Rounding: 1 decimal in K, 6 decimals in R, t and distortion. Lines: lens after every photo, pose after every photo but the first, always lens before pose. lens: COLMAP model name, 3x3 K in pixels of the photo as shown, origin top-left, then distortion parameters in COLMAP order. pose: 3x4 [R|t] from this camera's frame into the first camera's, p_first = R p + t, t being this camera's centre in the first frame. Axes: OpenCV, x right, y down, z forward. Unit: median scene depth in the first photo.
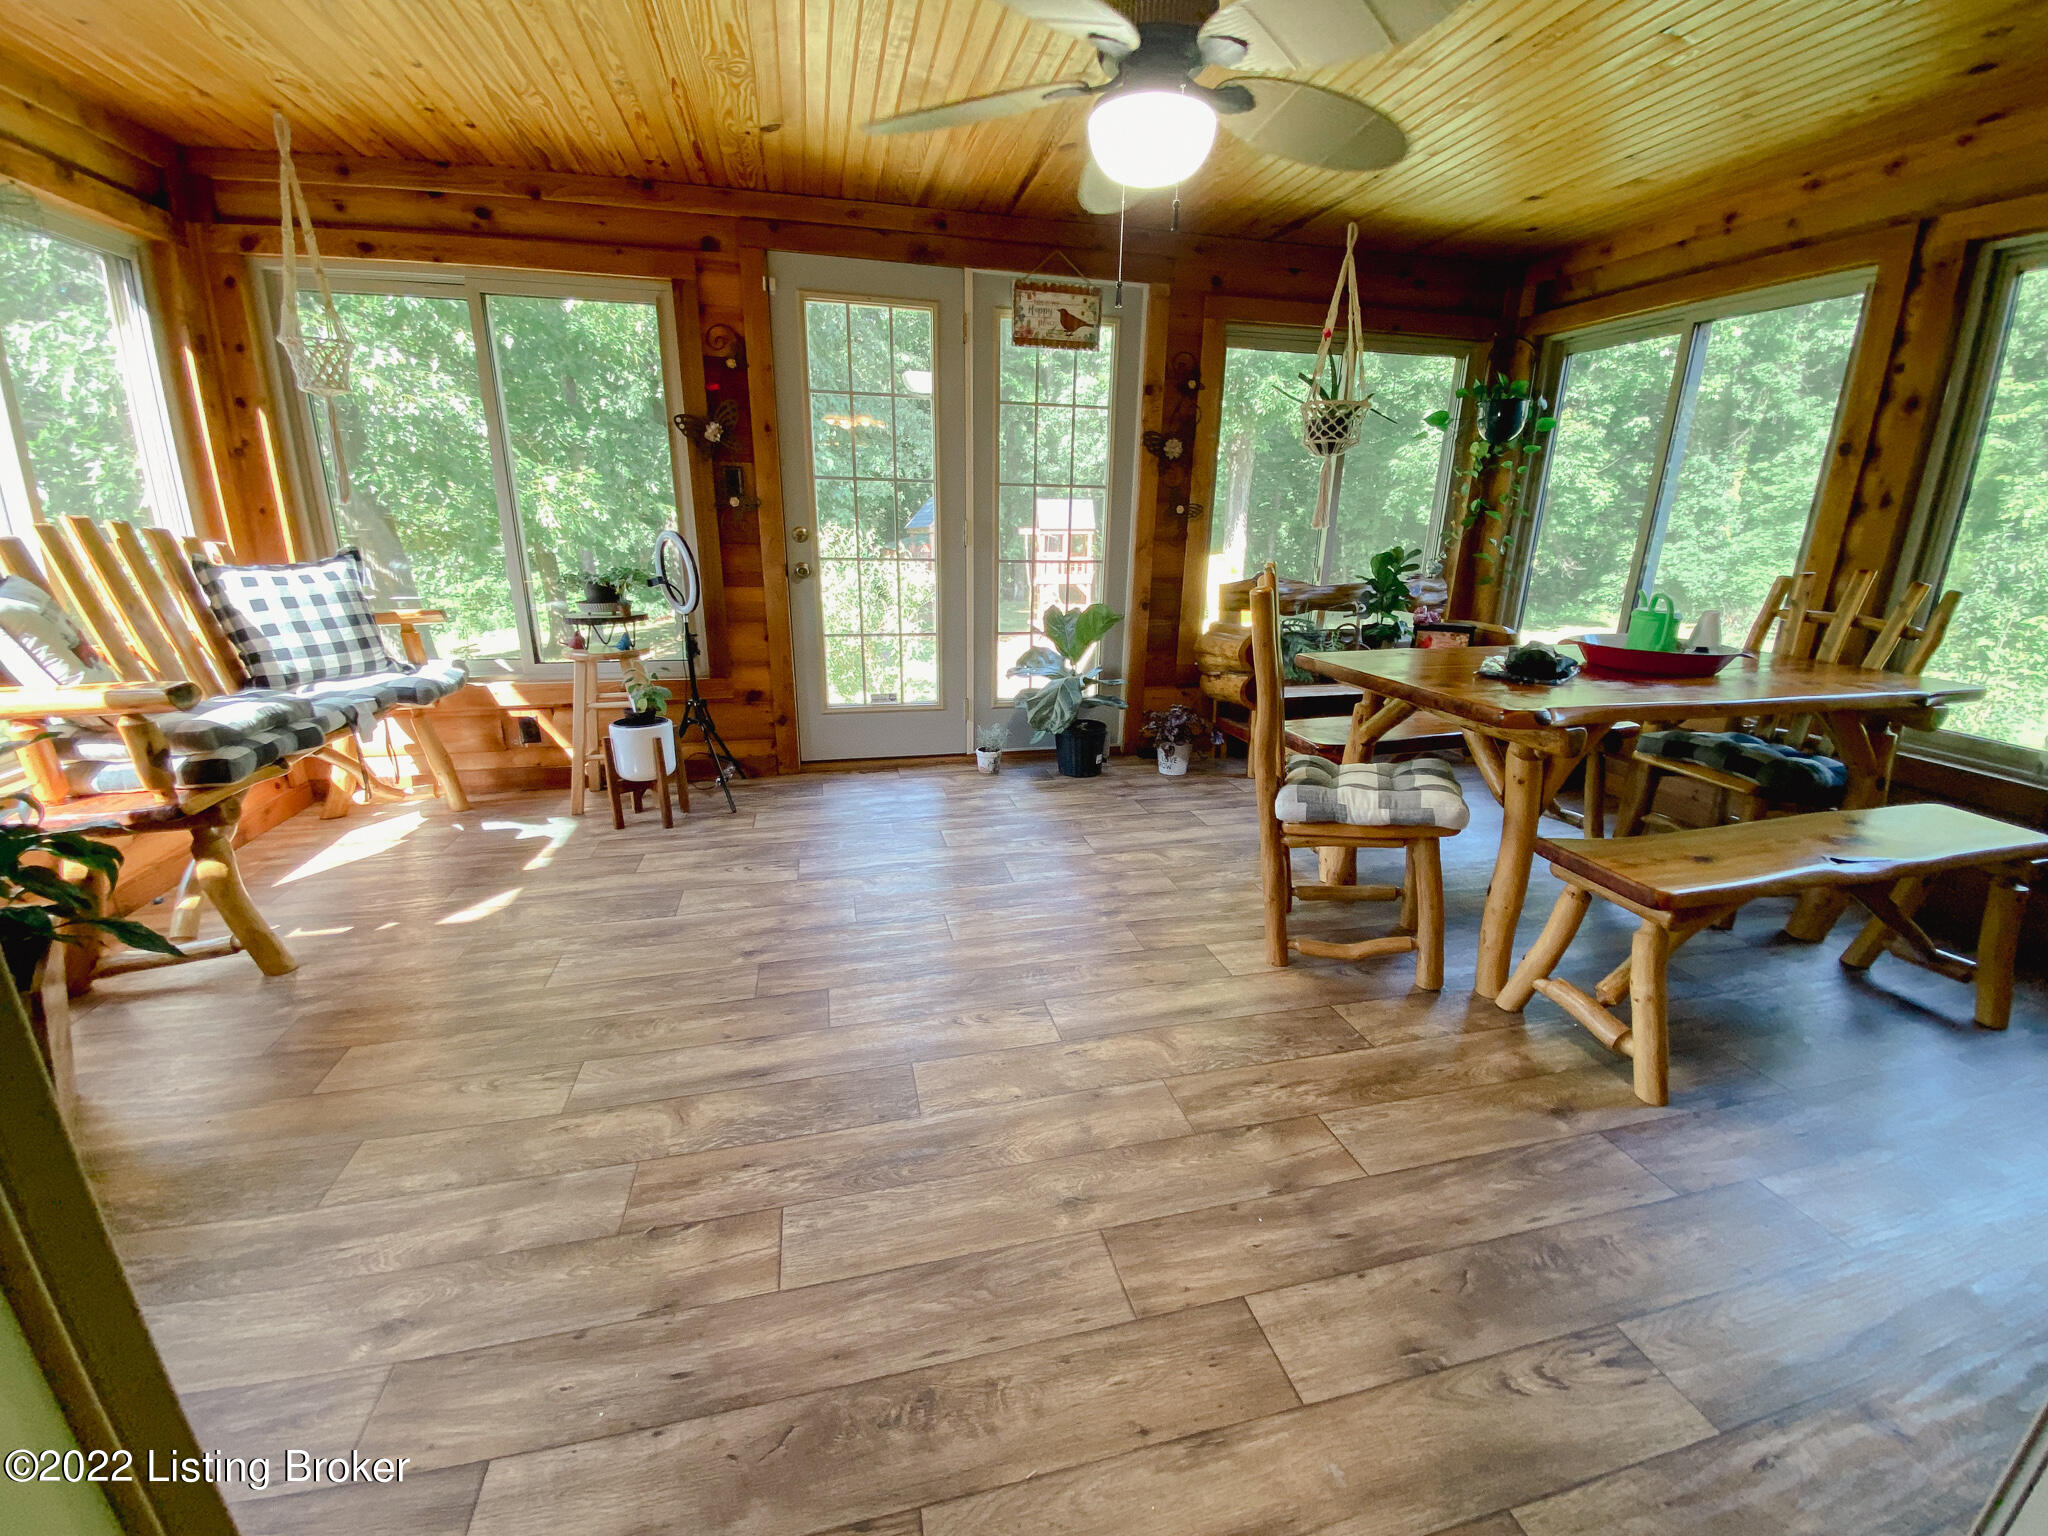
lens RADIAL K [[832.7, 0, 1032.5], [0, 832.7, 770.4], [0, 0, 1]] dist [0.017406, -0.020015]
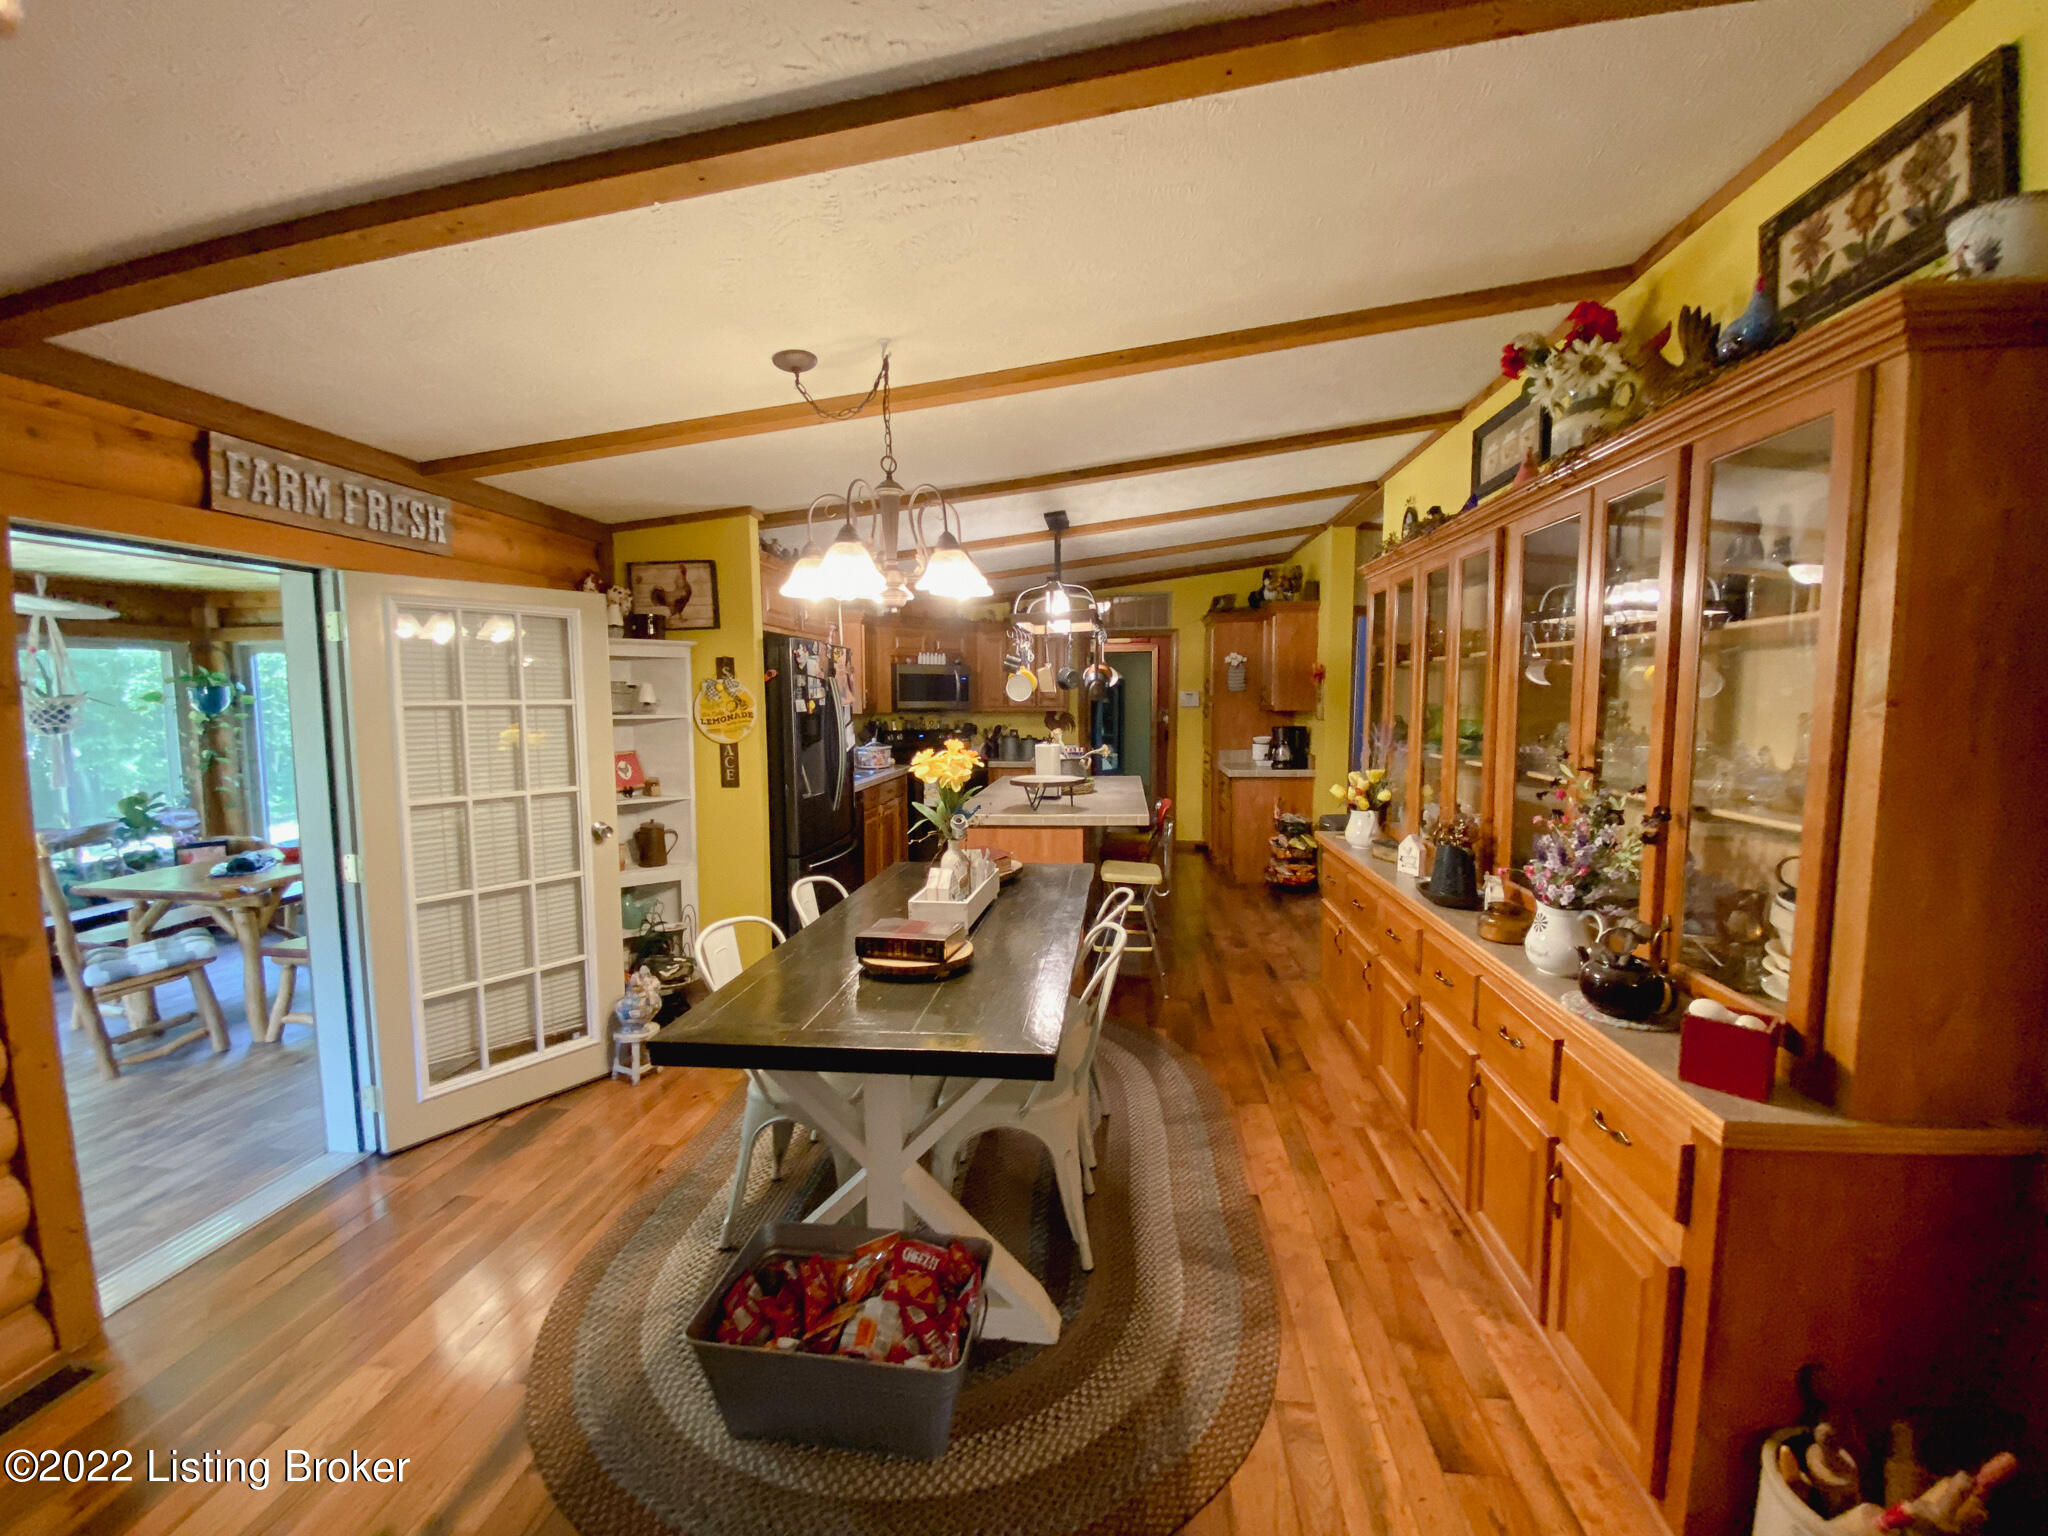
lens RADIAL K [[832.7, 0, 1032.5], [0, 832.7, 770.4], [0, 0, 1]] dist [0.017406, -0.020015]
pose [[0.351990, -0.103859, 0.930224, -0.298061], [0.281883, 0.959449, 0.000459, 0.101395], [-0.892549, 0.262053, 0.366993, -0.799399]]
